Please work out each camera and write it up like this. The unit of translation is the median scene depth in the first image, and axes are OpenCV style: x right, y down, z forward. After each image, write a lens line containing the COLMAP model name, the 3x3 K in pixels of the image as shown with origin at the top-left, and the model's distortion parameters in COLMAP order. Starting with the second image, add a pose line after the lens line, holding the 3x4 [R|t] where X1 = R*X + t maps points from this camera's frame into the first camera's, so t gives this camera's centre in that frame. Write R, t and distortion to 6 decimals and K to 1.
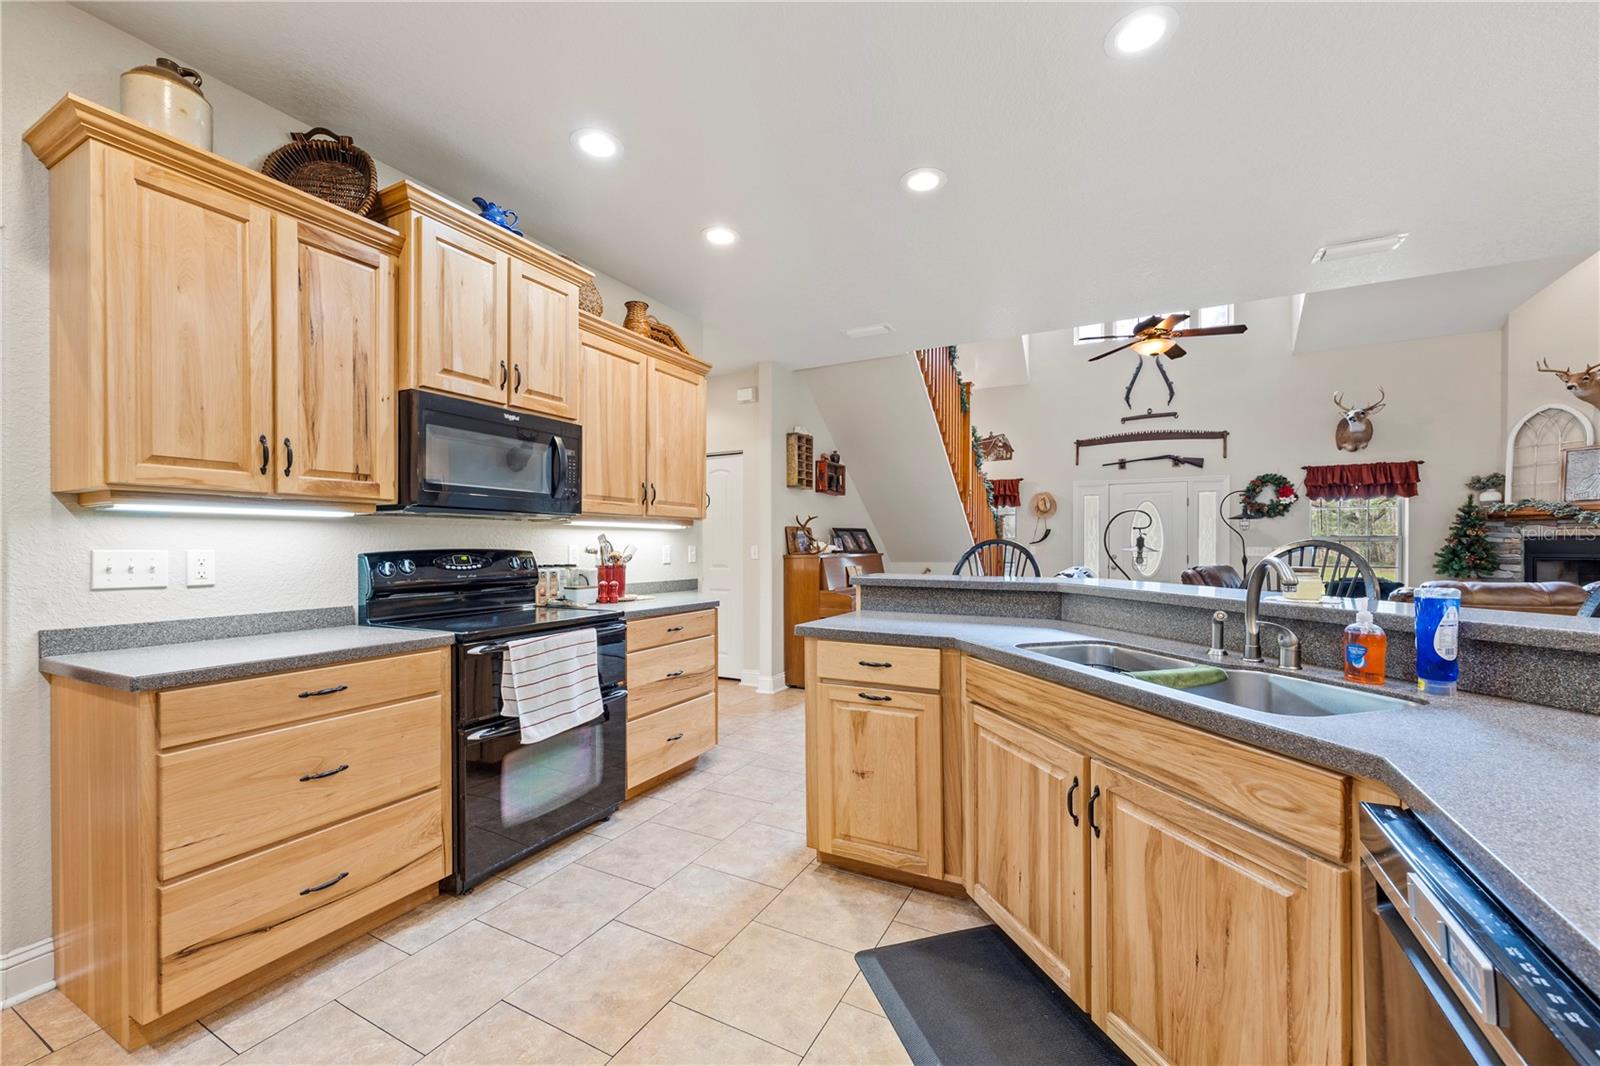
lens RADIAL K [[634.8, 0, 809.4], [0, 634.8, 546.0], [0, 0, 1]] dist [0.000709, 0.000672]
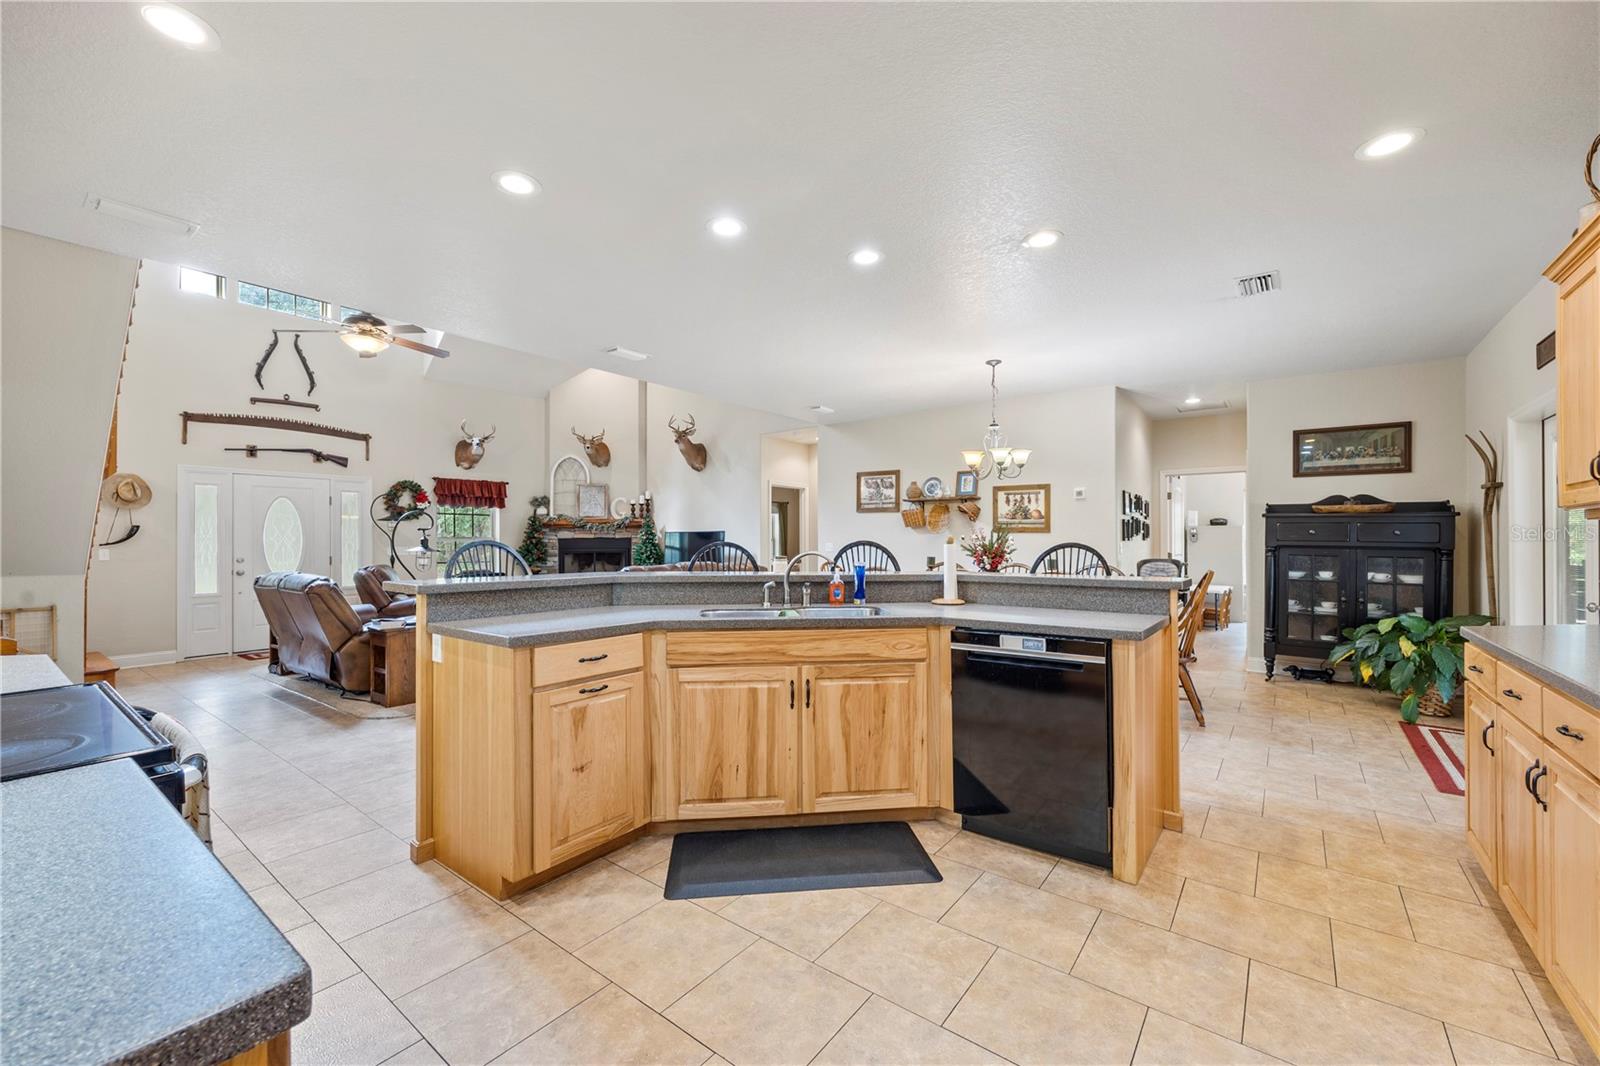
lens RADIAL K [[634.8, 0, 809.5], [0, 634.8, 531.5], [0, 0, 1]] dist [0.000709, 0.000672]
pose [[0.168762, 0.015604, 0.985533, -0.276443], [0.006406, 0.999836, -0.016927, -0.001957], [-0.985636, 0.009170, 0.168635, 0.143671]]
